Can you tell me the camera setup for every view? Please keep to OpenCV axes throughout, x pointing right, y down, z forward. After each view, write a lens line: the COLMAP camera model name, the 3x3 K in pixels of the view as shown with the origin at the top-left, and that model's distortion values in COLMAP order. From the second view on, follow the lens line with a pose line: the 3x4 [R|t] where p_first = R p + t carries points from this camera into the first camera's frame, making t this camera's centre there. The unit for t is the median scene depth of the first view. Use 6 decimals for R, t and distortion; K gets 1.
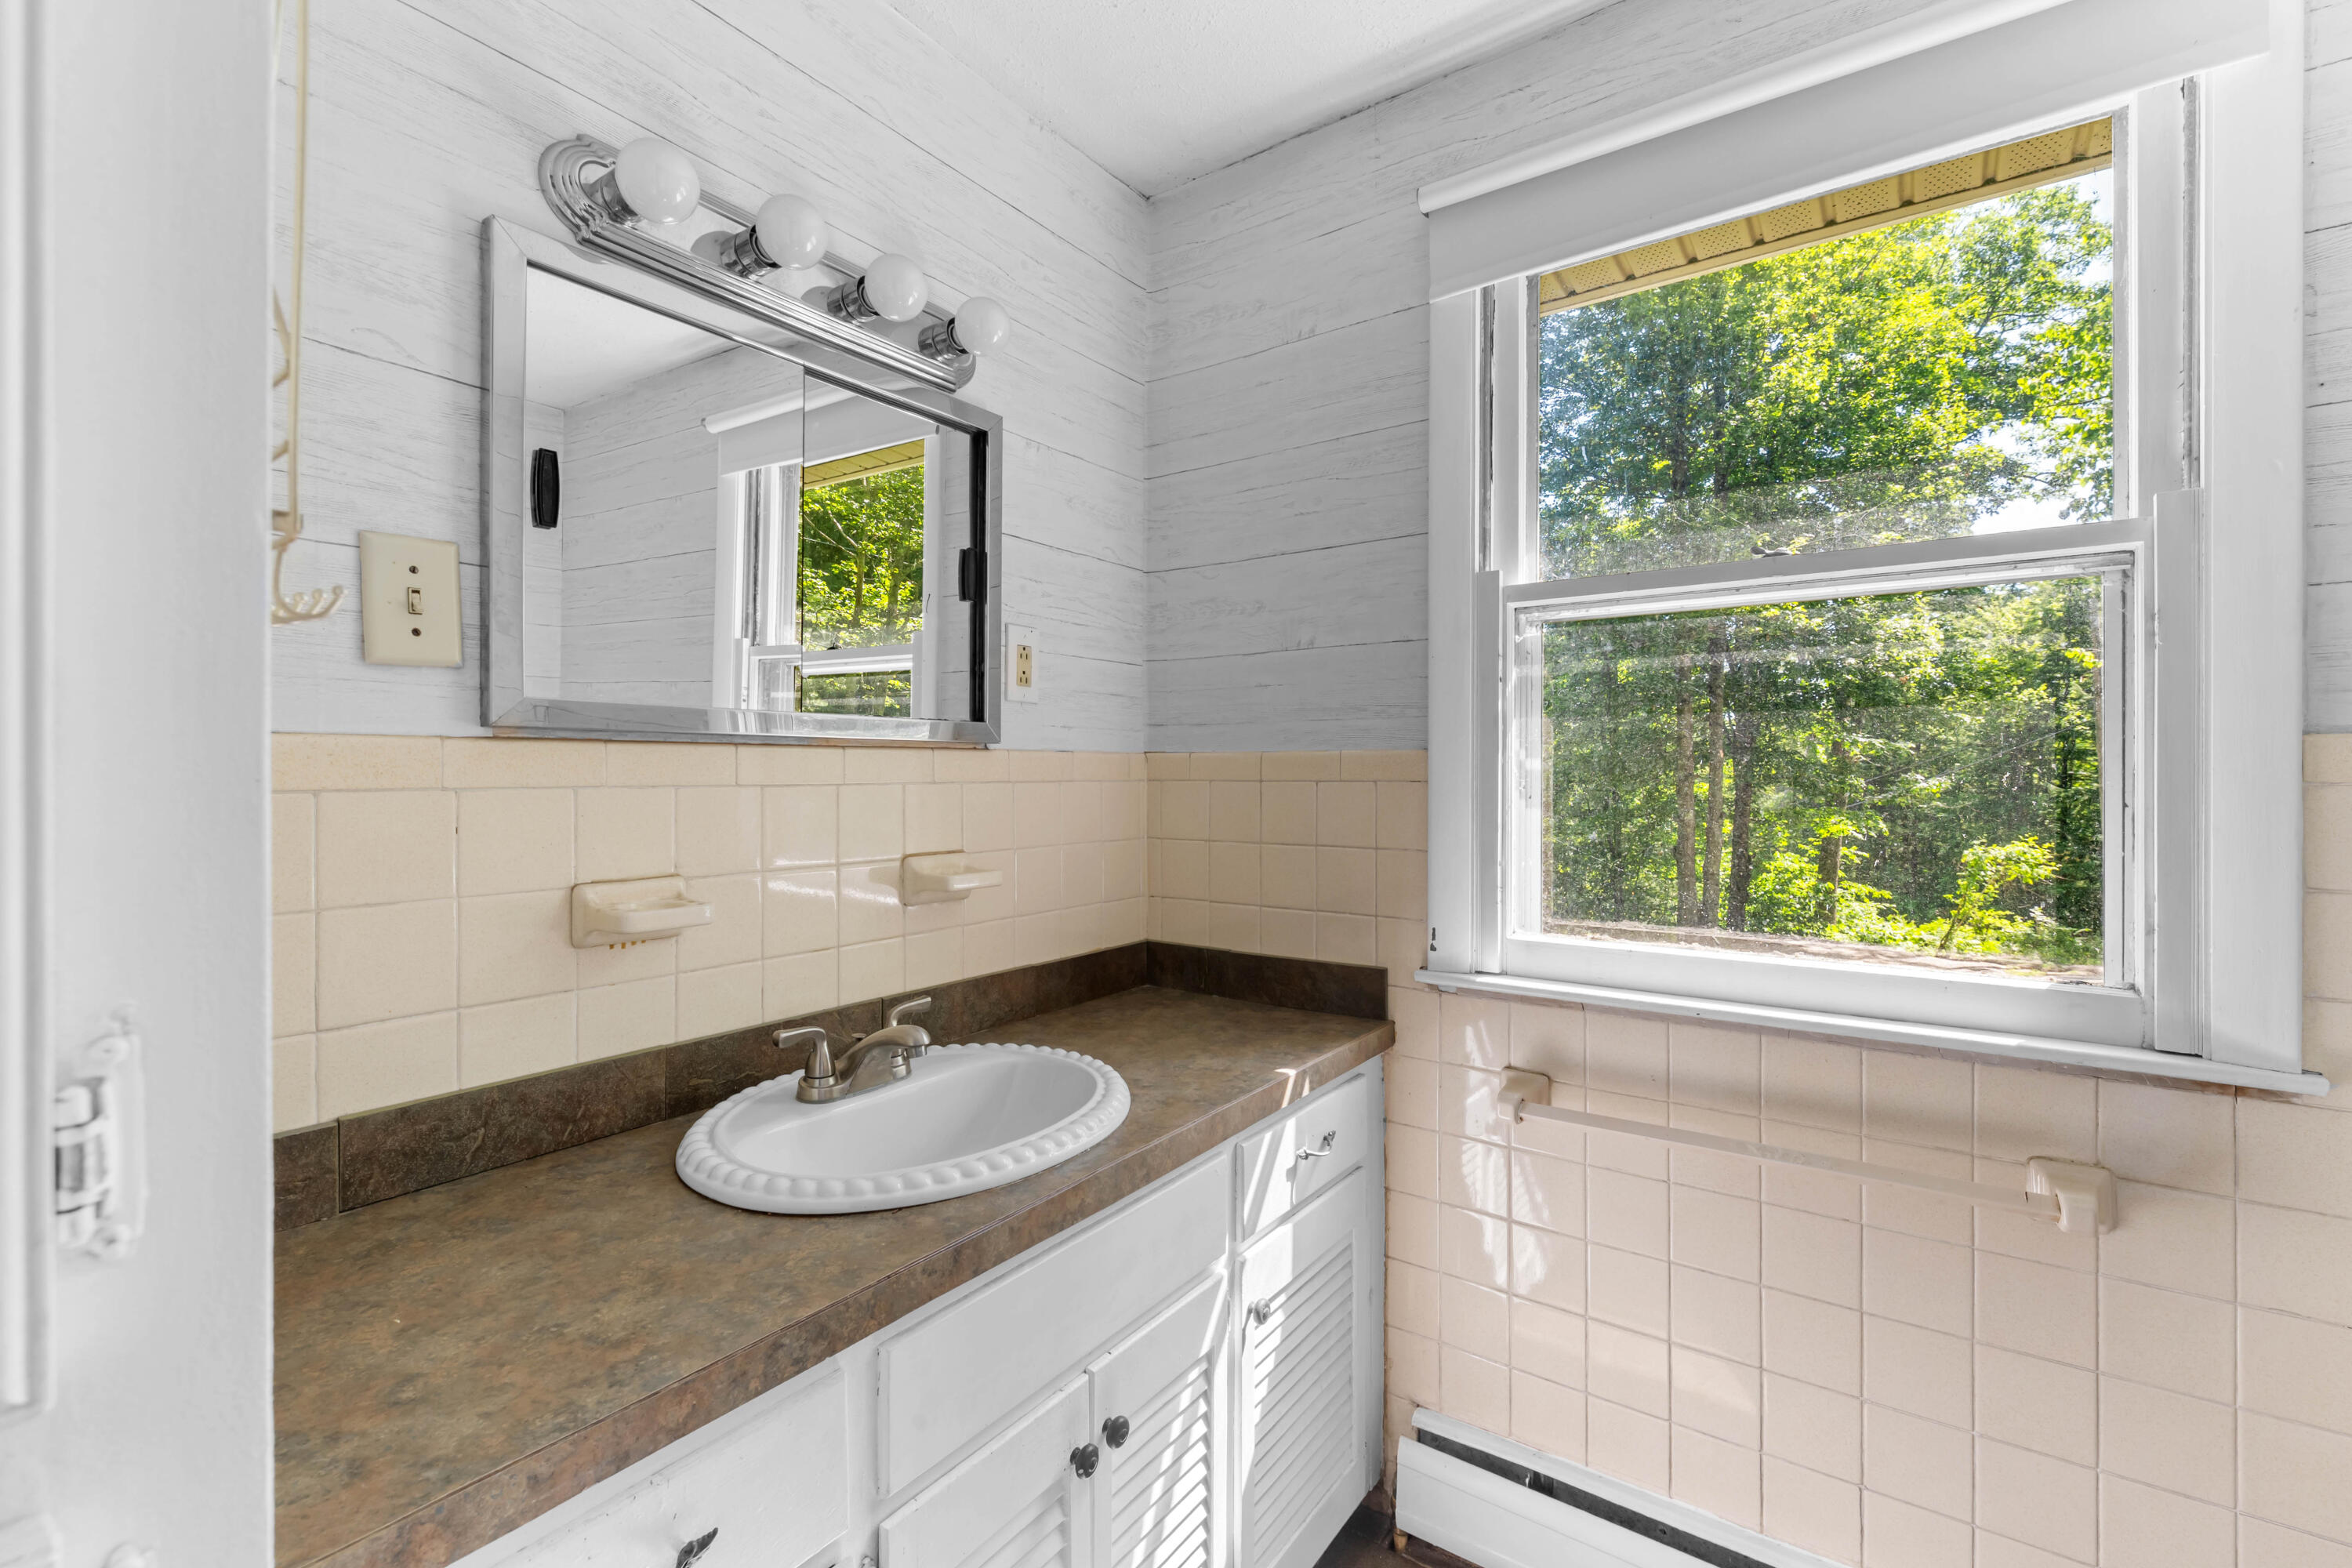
lens RADIAL K [[1017.6, 0, 1191.6], [0, 1017.6, 775.8], [0, 0, 1]] dist [0.003120, -0.001134]
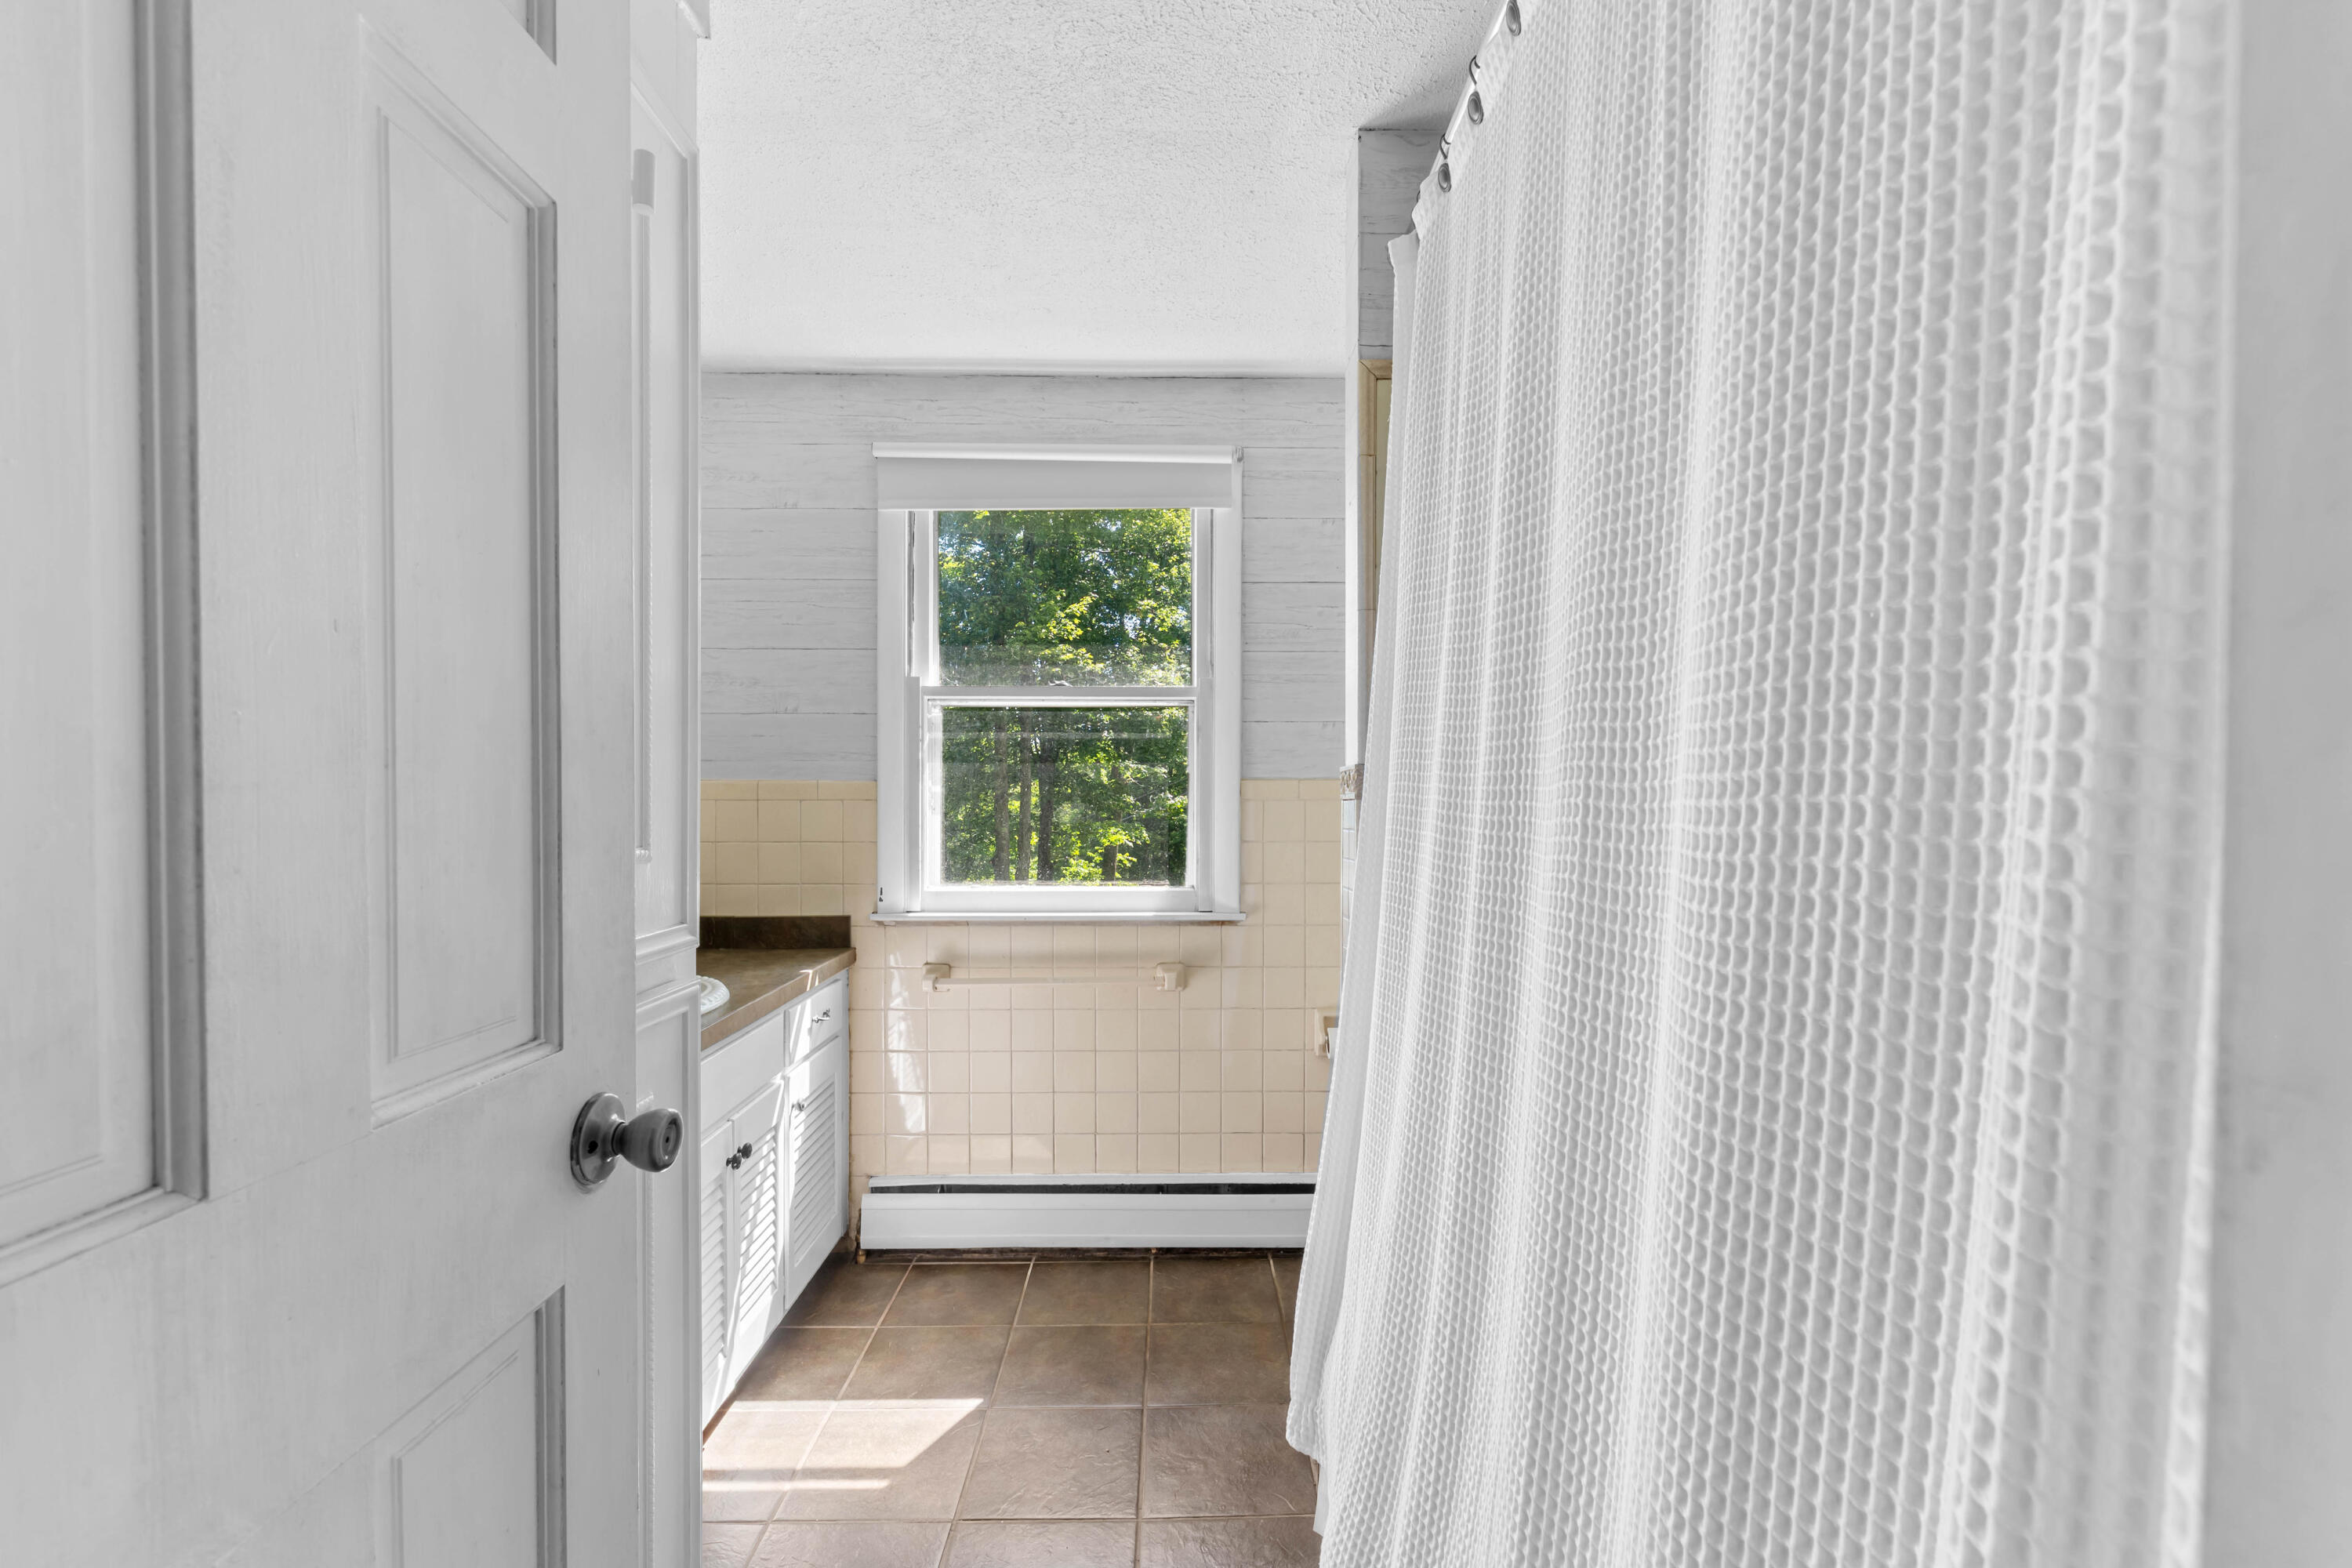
lens RADIAL K [[1017.6, 0, 1180.8], [0, 1017.6, 789.9], [0, 0, 1]] dist [0.003120, -0.001134]
pose [[0.809499, 0.002170, 0.587117, -0.340055], [0.000637, 0.999989, -0.004575, -0.003143], [-0.587121, 0.004077, 0.809489, -0.630745]]
